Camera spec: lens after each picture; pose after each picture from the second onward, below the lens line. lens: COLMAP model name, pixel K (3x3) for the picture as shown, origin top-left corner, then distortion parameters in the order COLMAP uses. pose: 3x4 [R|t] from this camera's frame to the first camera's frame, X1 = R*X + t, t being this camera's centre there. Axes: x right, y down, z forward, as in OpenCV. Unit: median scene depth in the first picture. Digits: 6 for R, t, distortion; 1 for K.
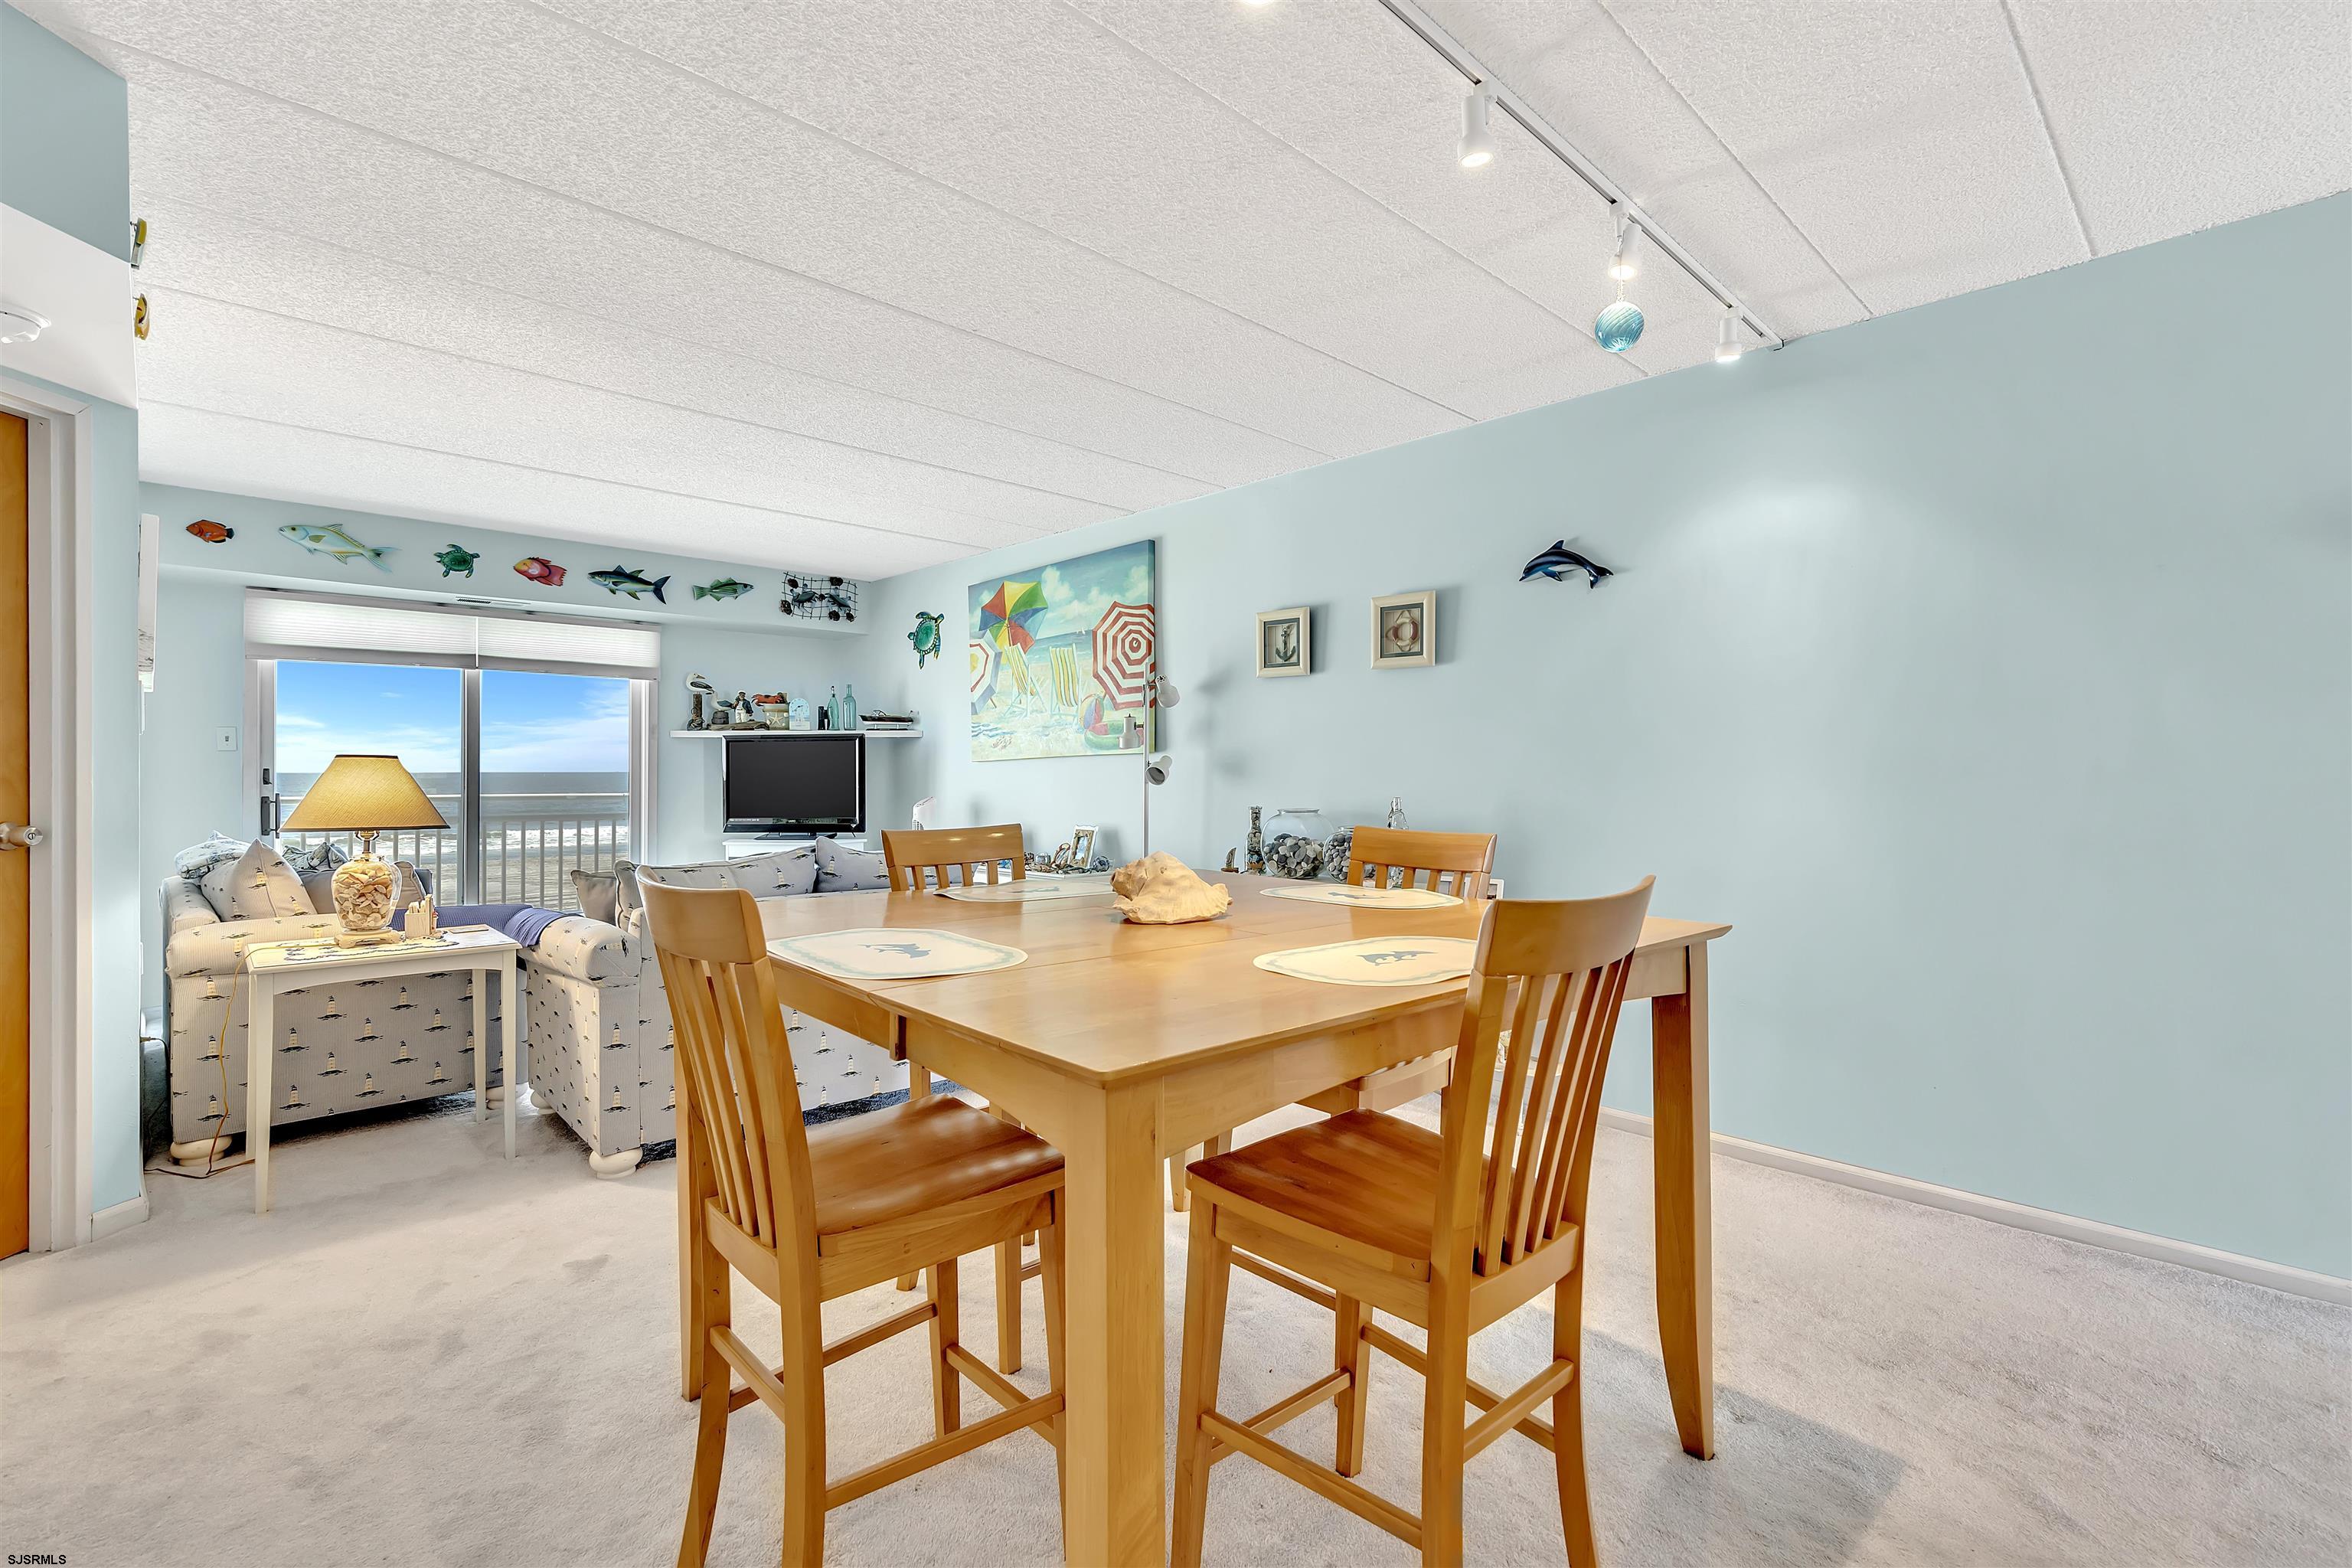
lens RADIAL K [[1056.8, 0, 1167.5], [0, 1056.8, 766.9], [0, 0, 1]] dist [0.014552, -0.005878]
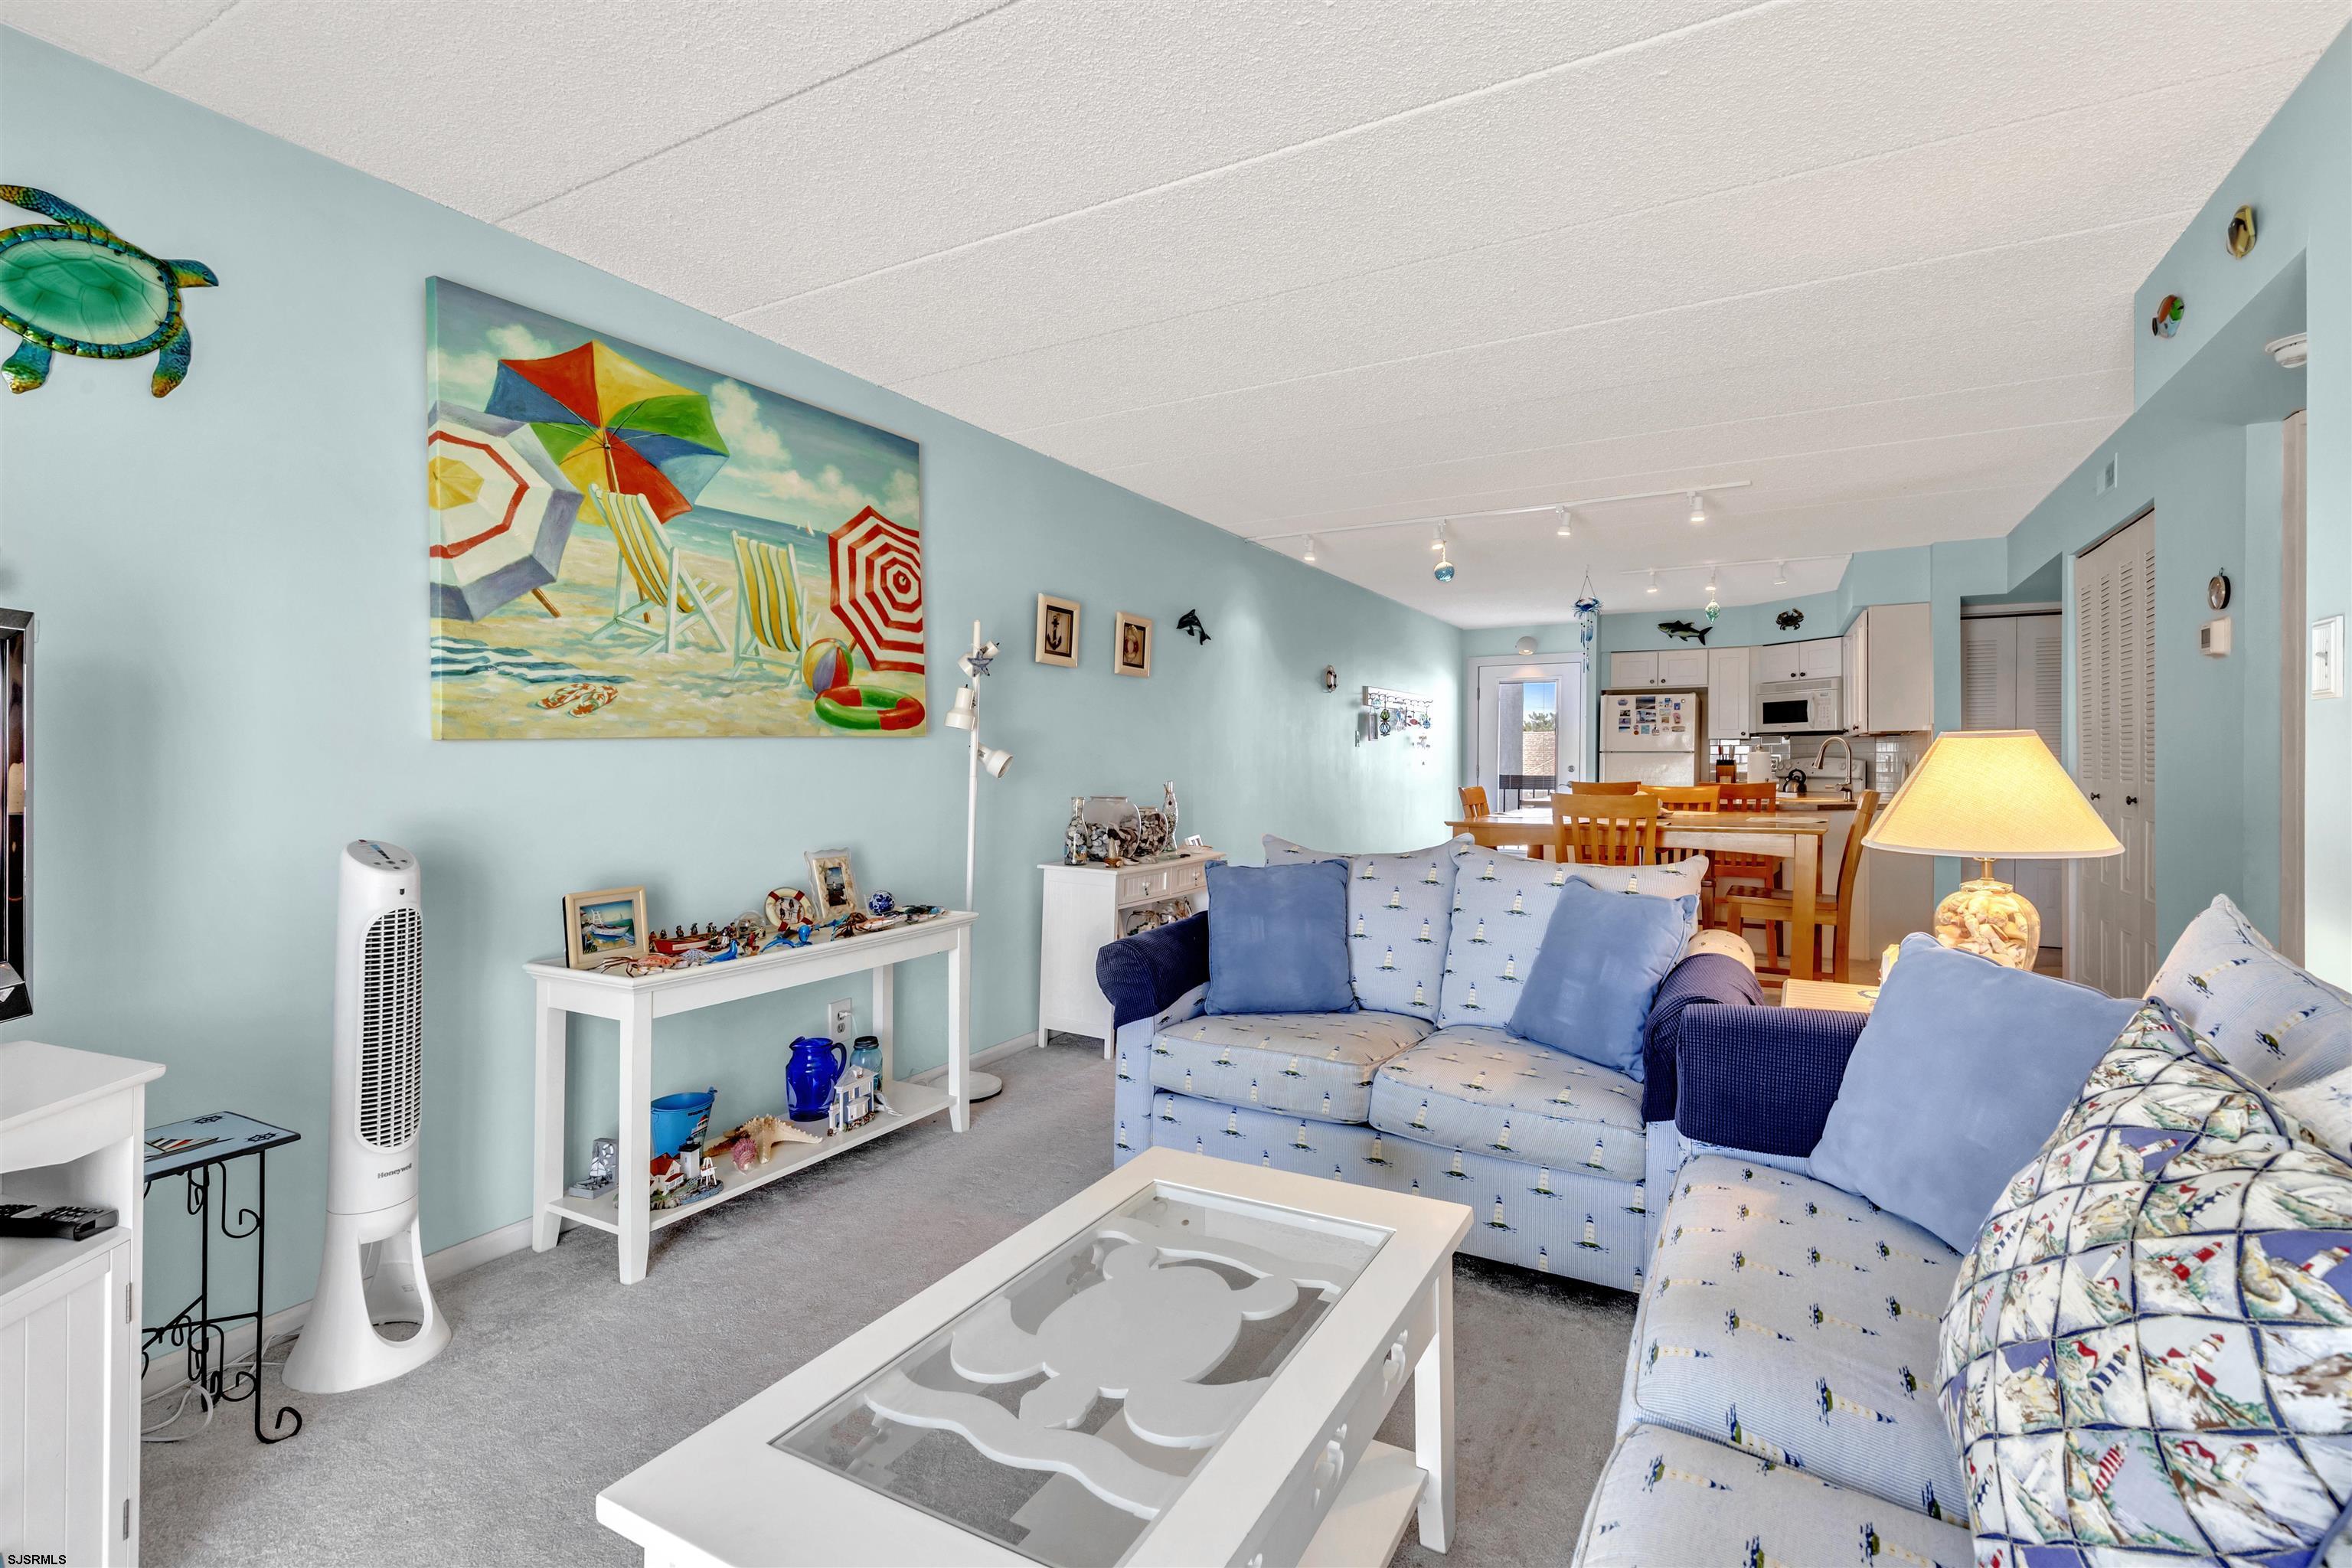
lens RADIAL K [[1056.8, 0, 1191.2], [0, 1056.8, 763.4], [0, 0, 1]] dist [0.014552, -0.005878]
pose [[-0.287539, 0.000237, 0.957769, -0.655980], [0.000845, 1.000000, 0.000006, 0.004726], [-0.957769, 0.000811, -0.287539, 0.878181]]
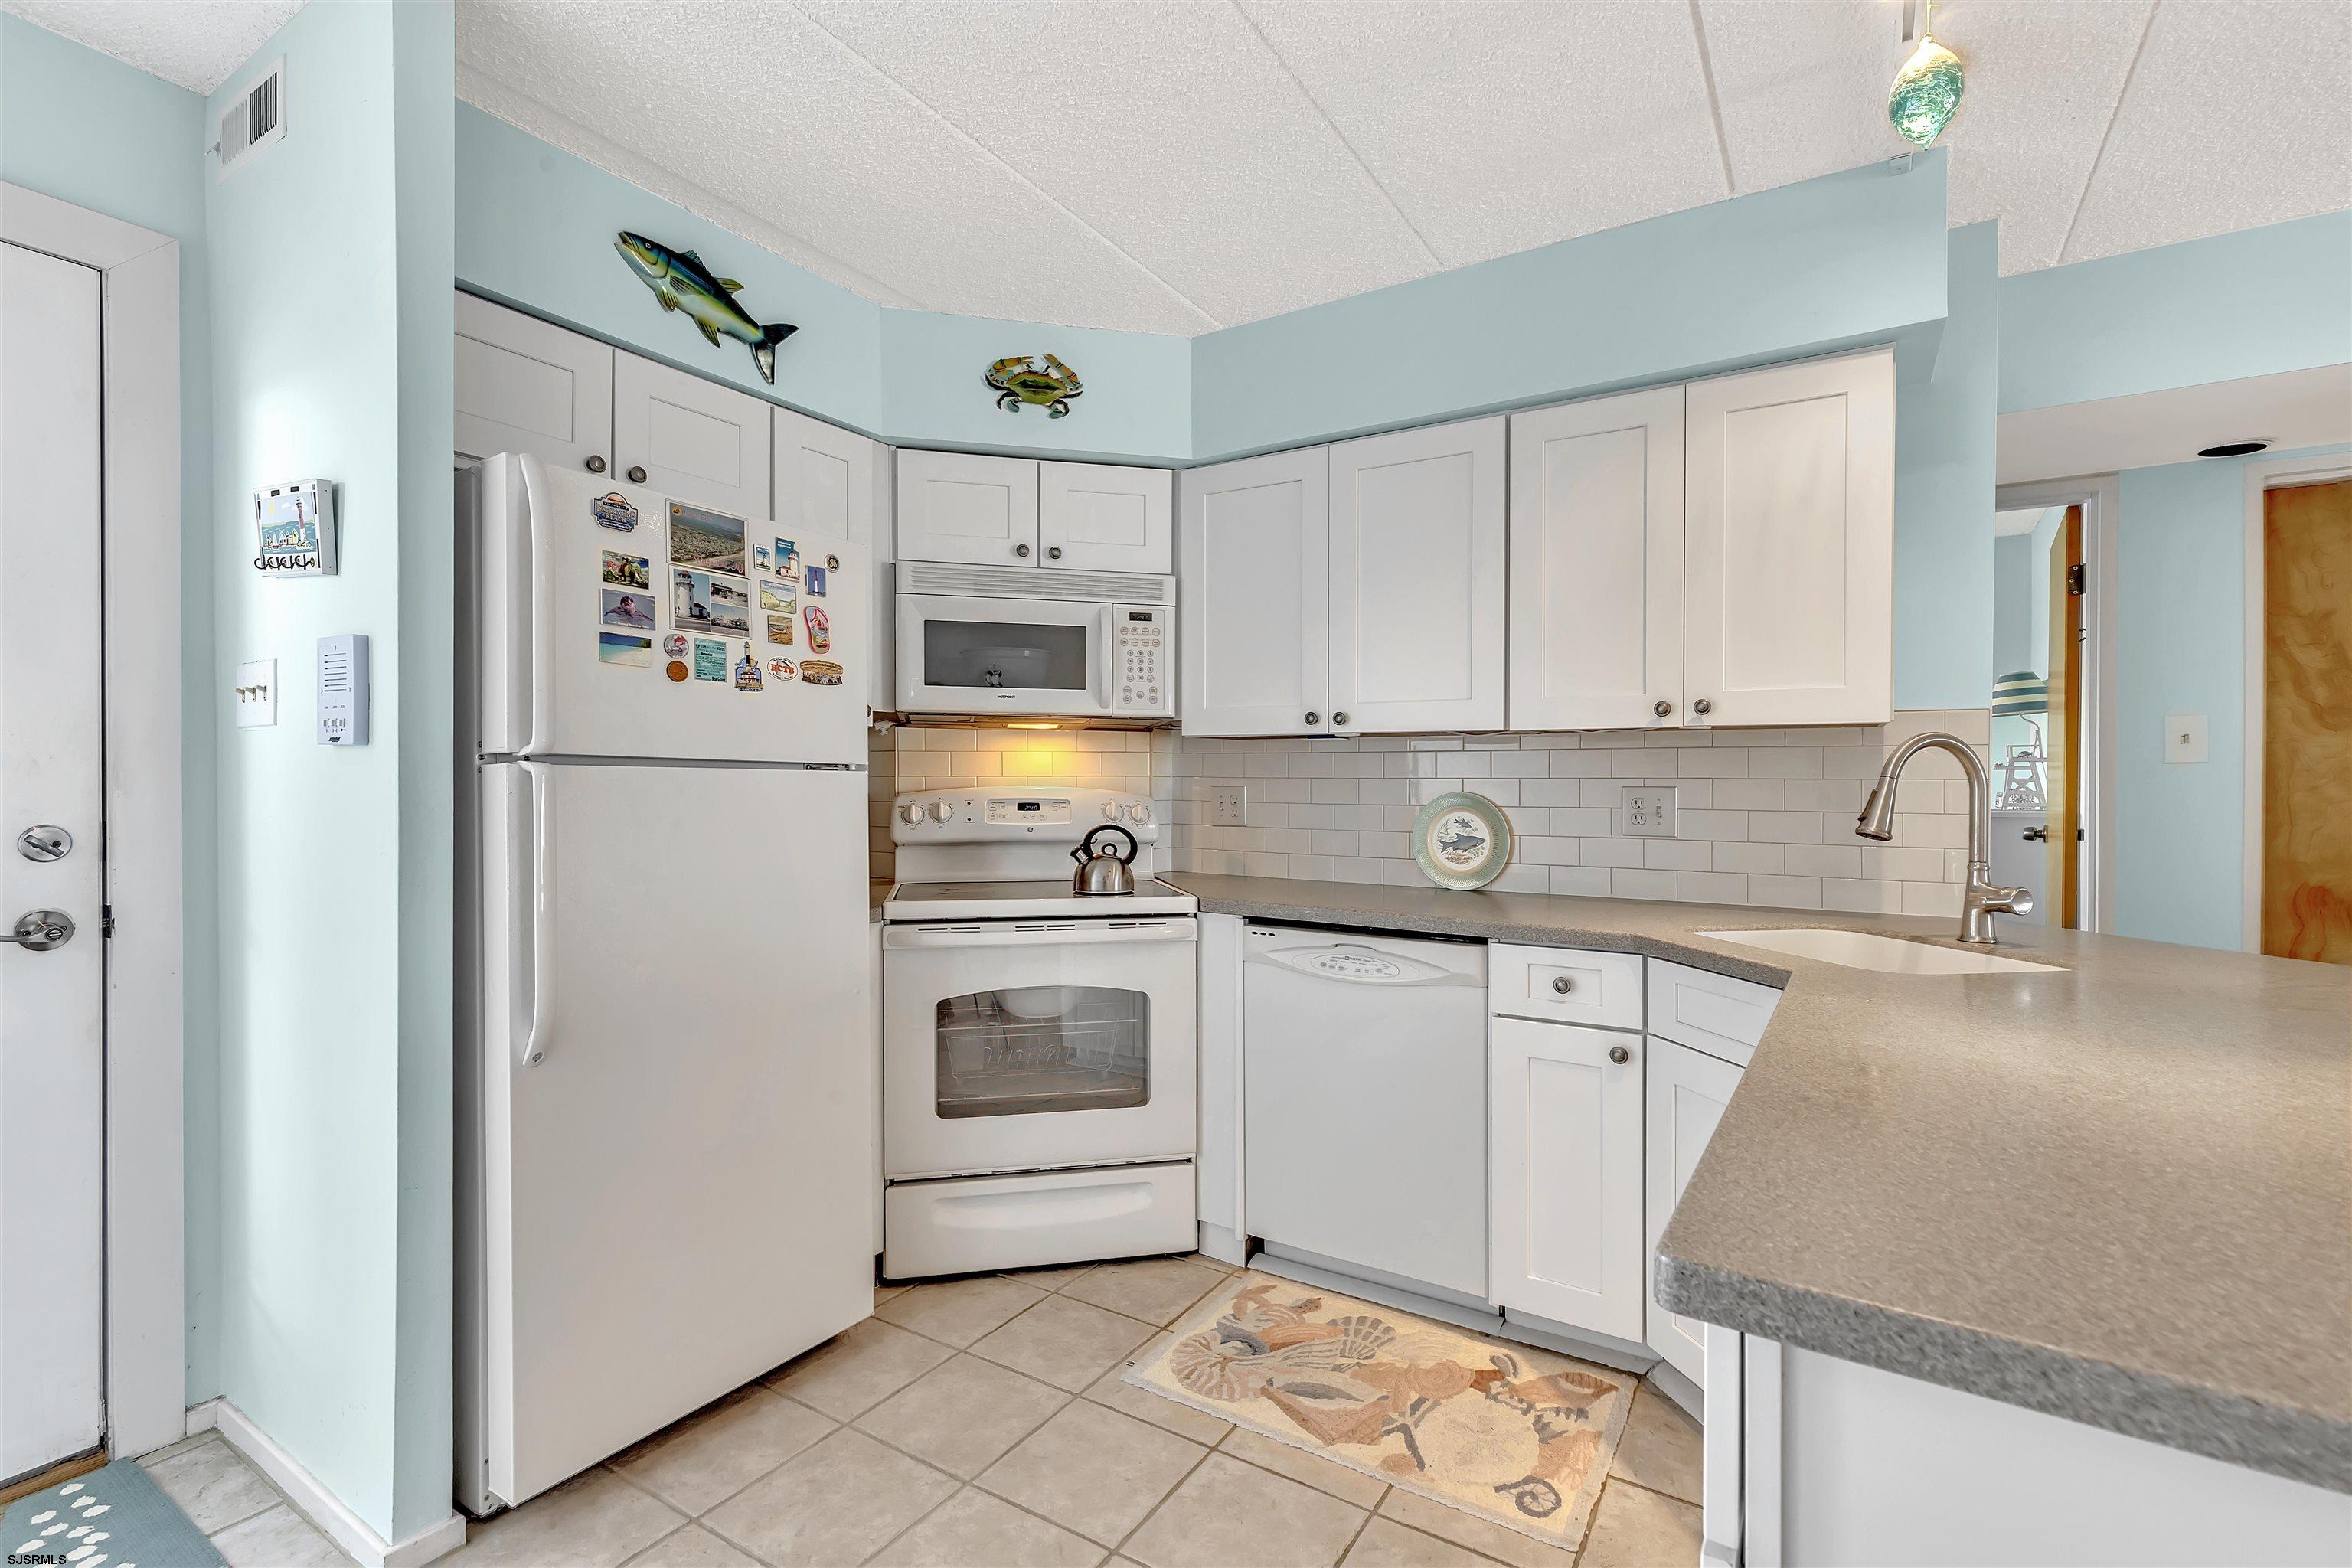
lens RADIAL K [[1056.8, 0, 1152.1], [0, 1056.8, 785.2], [0, 0, 1]] dist [0.014552, -0.005878]
pose [[-0.976586, -0.004493, -0.215082, 0.539574], [-0.005360, 0.999980, 0.003449, -0.005641], [0.215062, 0.004521, -0.976590, 0.180717]]
